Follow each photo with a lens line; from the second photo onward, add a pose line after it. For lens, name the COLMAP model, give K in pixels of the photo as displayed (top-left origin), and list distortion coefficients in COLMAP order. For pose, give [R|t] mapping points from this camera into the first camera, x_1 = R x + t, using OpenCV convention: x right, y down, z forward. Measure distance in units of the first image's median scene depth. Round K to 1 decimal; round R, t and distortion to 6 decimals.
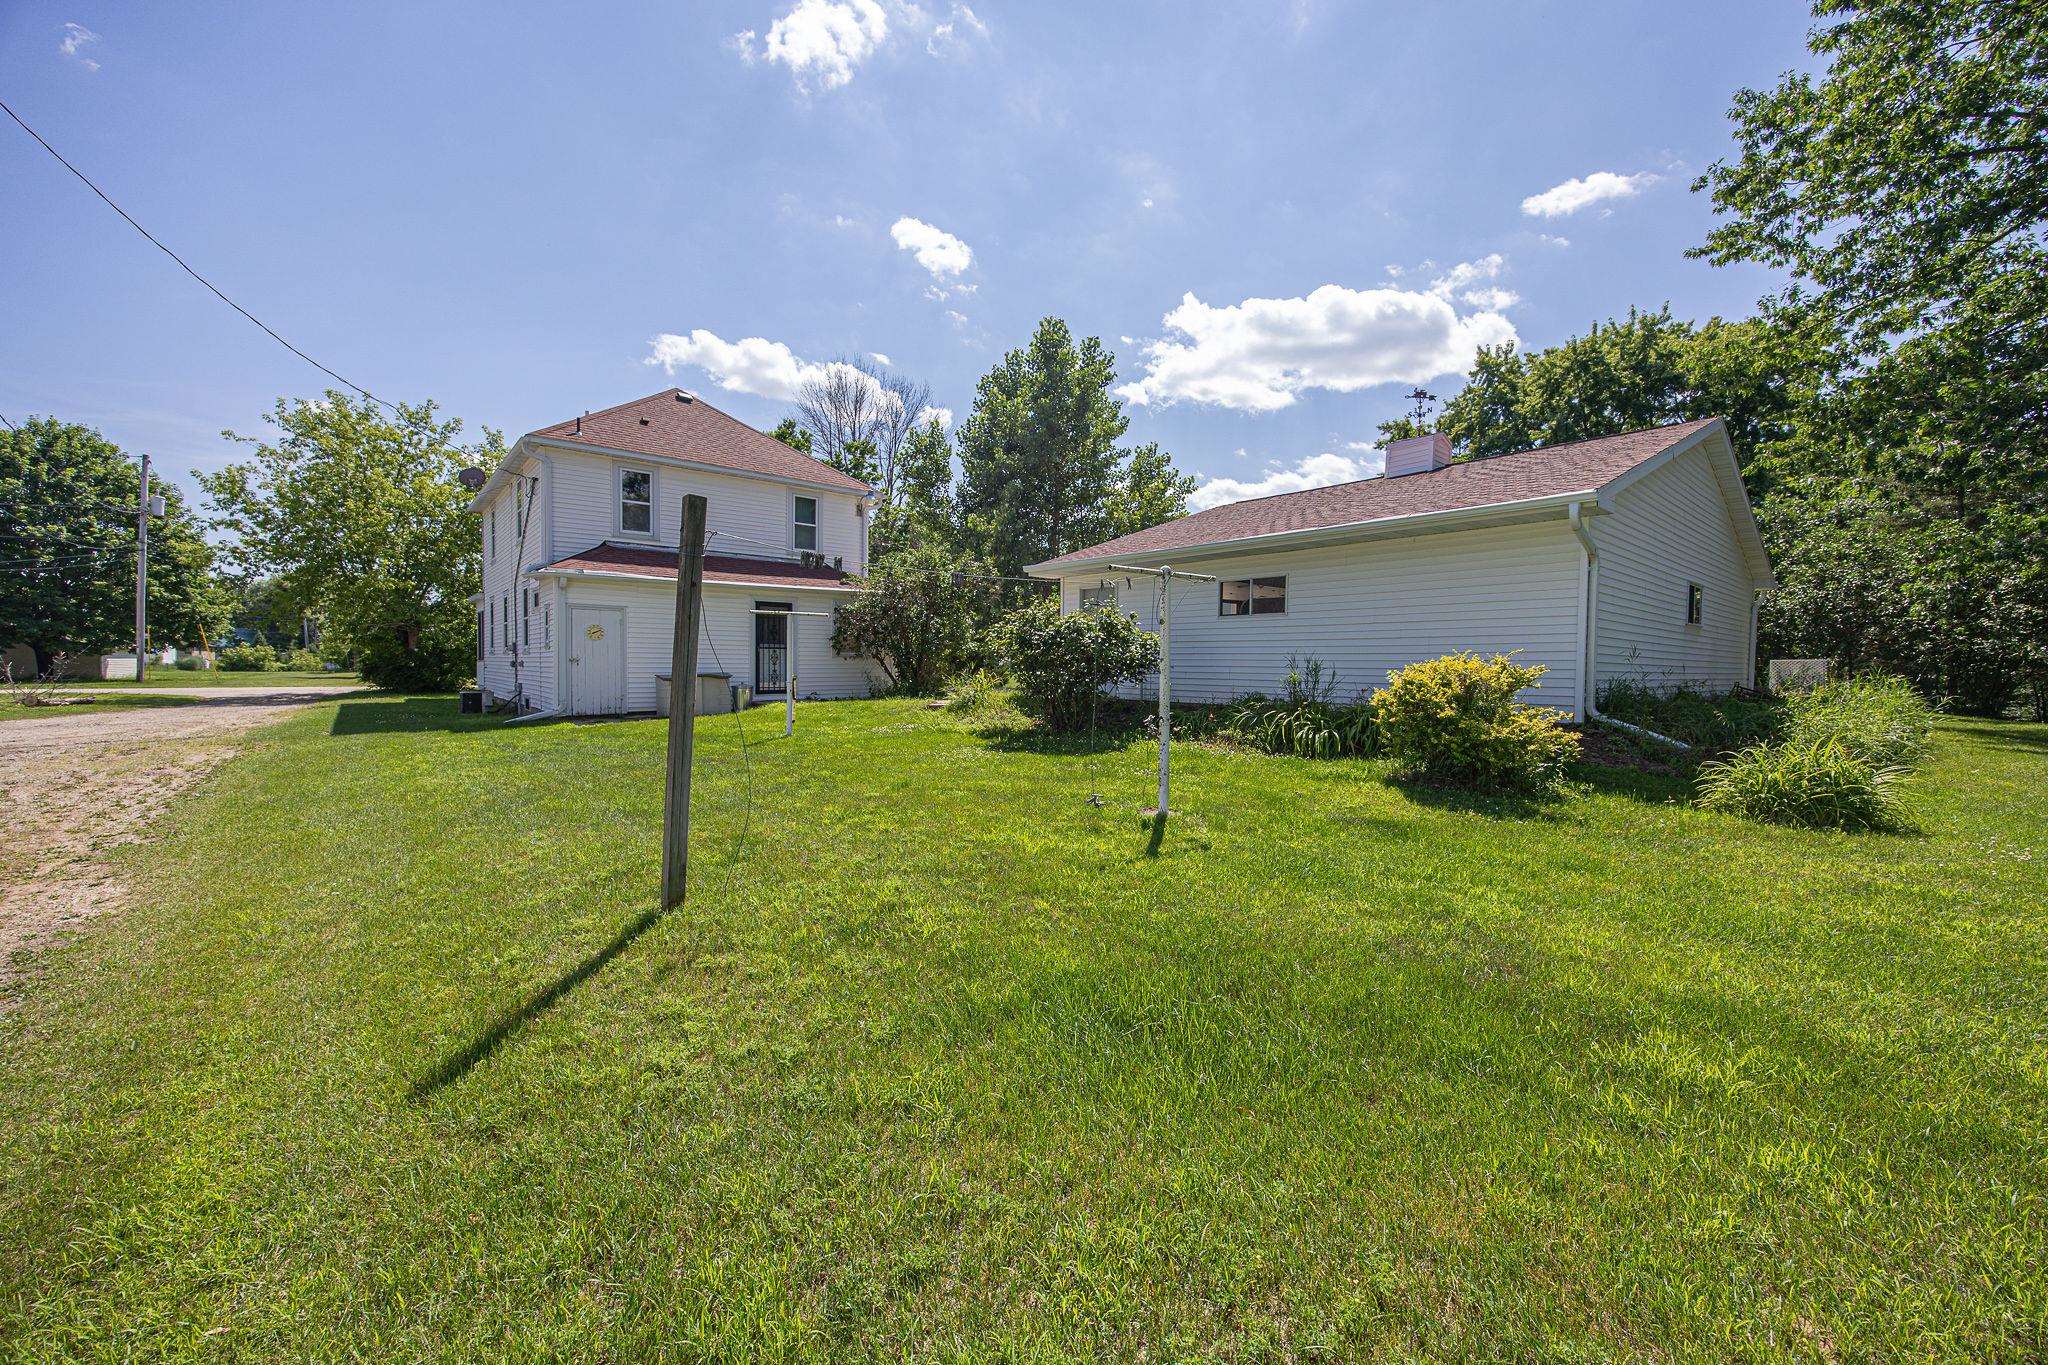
lens RADIAL K [[782.2, 0, 1029.6], [0, 782.2, 675.5], [0, 0, 1]] dist [-0.002389, 0.000107]
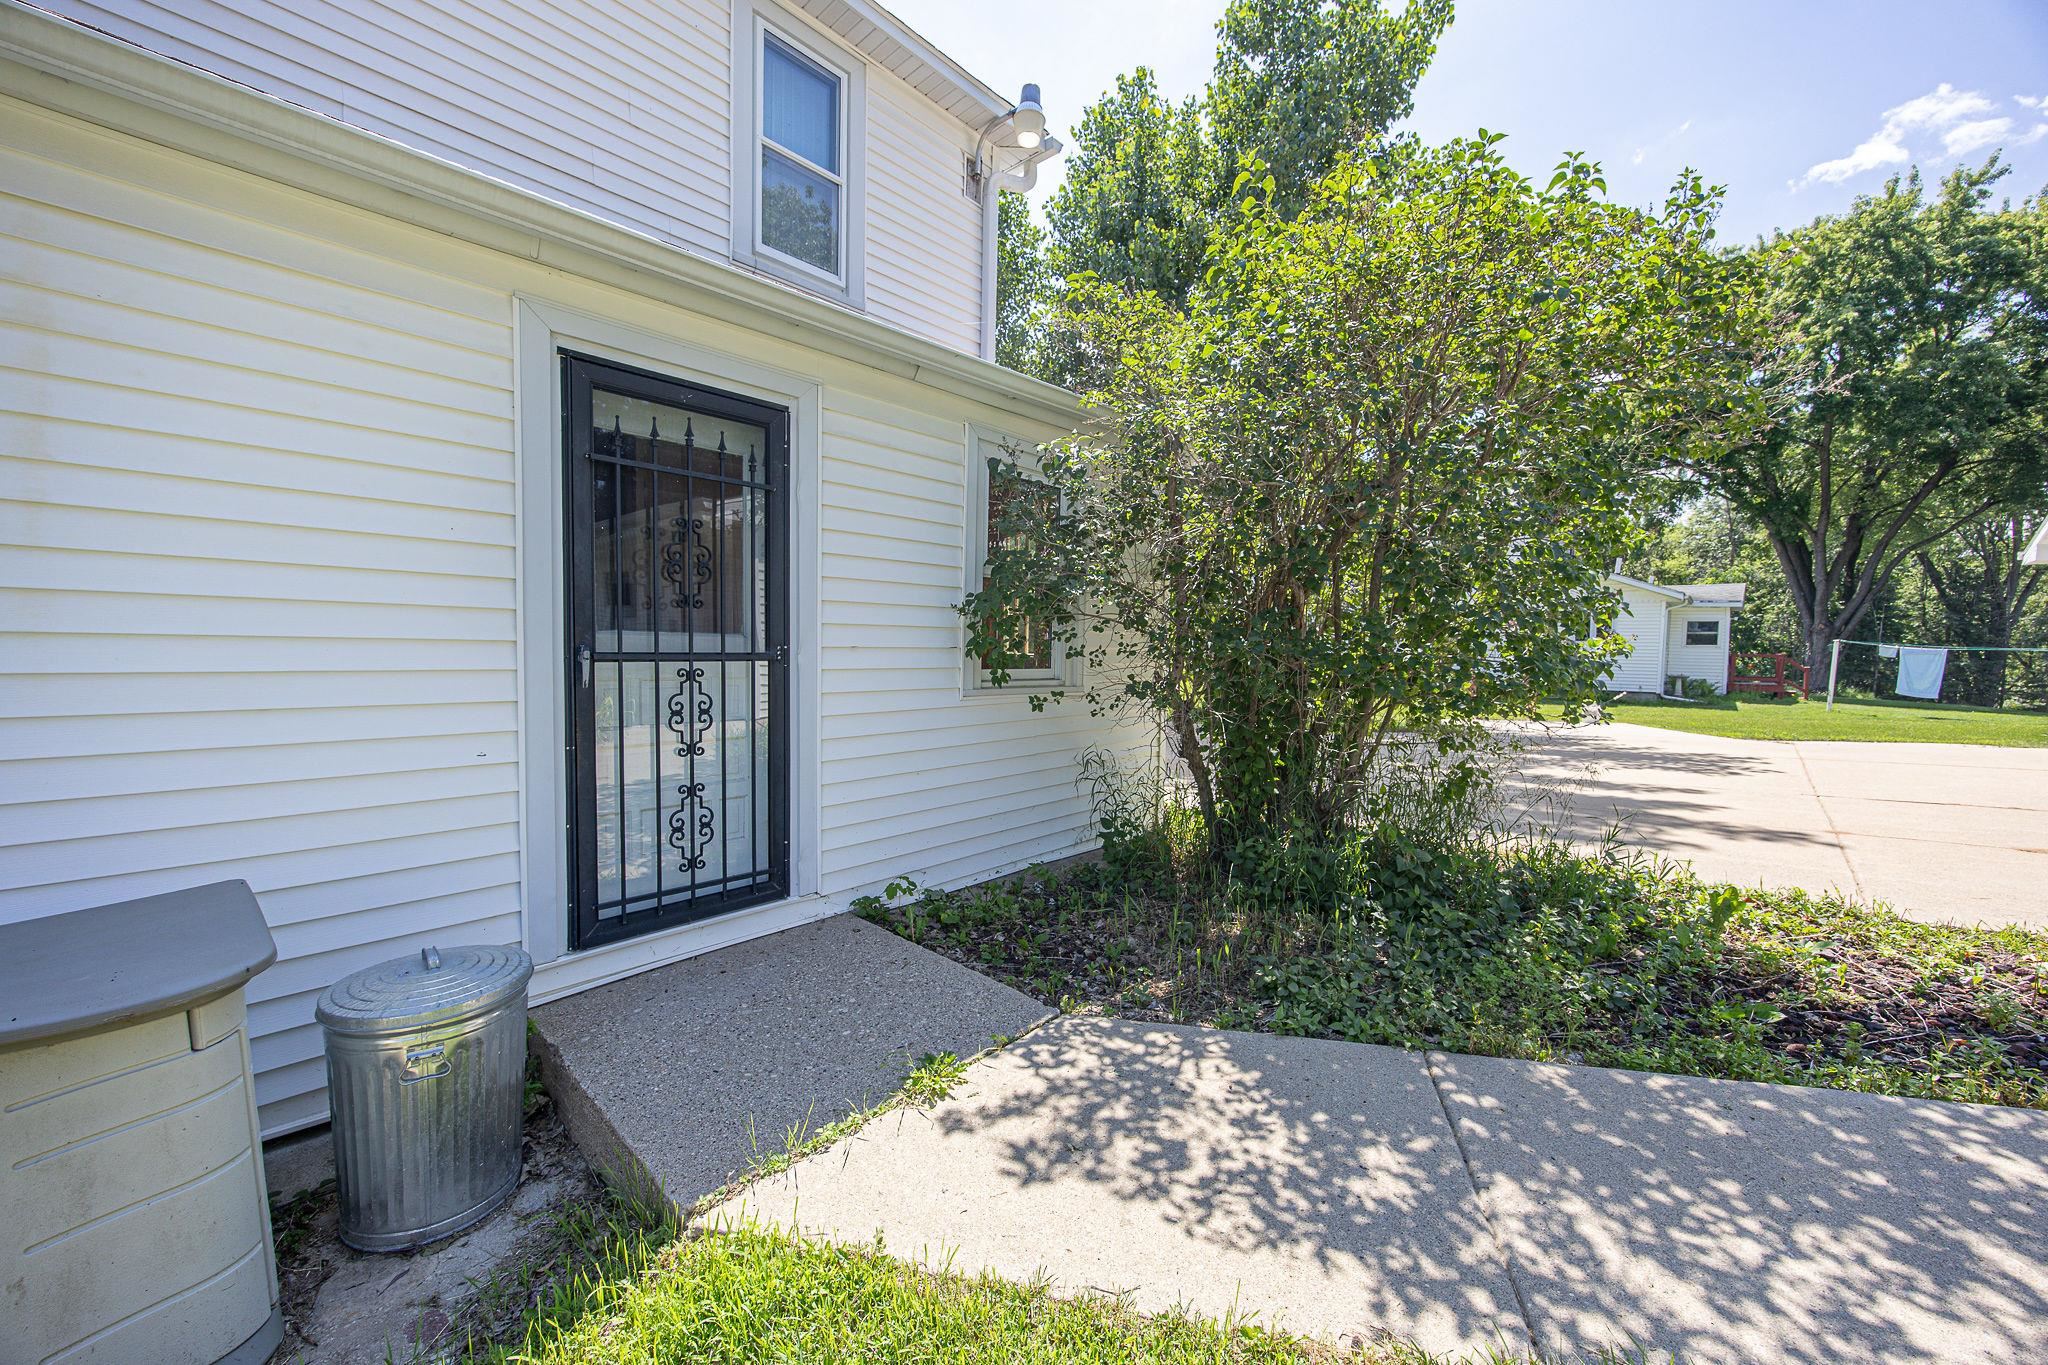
lens RADIAL K [[782.2, 0, 1019.2], [0, 782.2, 685.5], [0, 0, 1]] dist [-0.002389, 0.000107]
pose [[0.992900, 0.002610, 0.118920, -0.178459], [-0.006520, 0.999451, 0.032498, -0.022818], [-0.118769, -0.033042, 0.992372, 0.533909]]
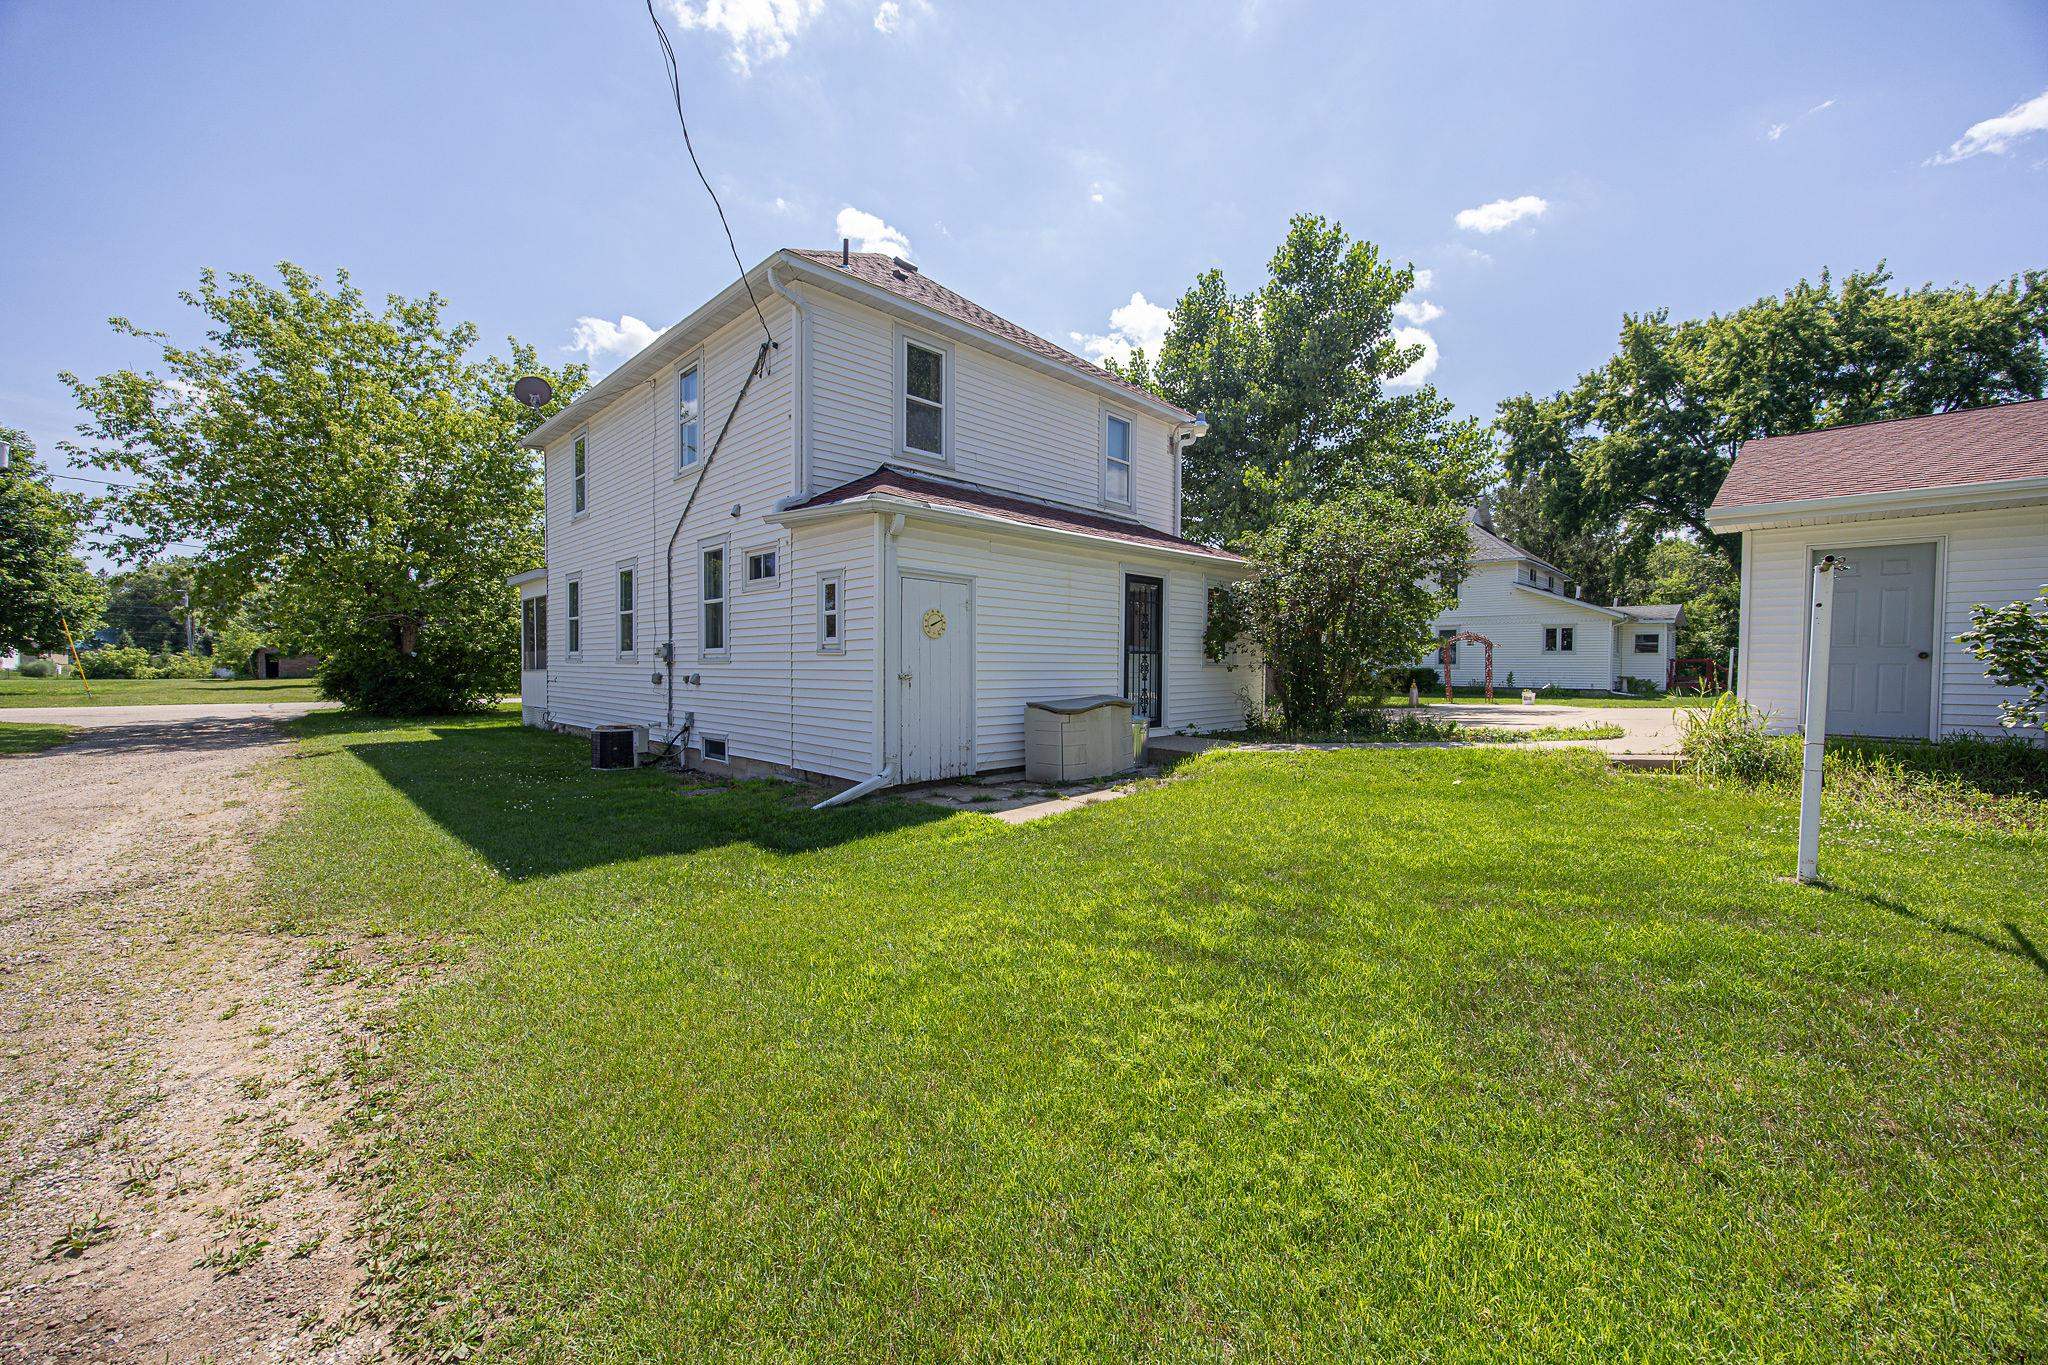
lens RADIAL K [[782.2, 0, 1024.0], [0, 782.2, 684.1], [0, 0, 1]] dist [-0.002389, 0.000107]
pose [[0.996580, -0.003237, 0.082564, -0.303813], [0.002602, 0.999966, 0.007799, -0.010304], [-0.082587, -0.007558, 0.996555, 0.264230]]
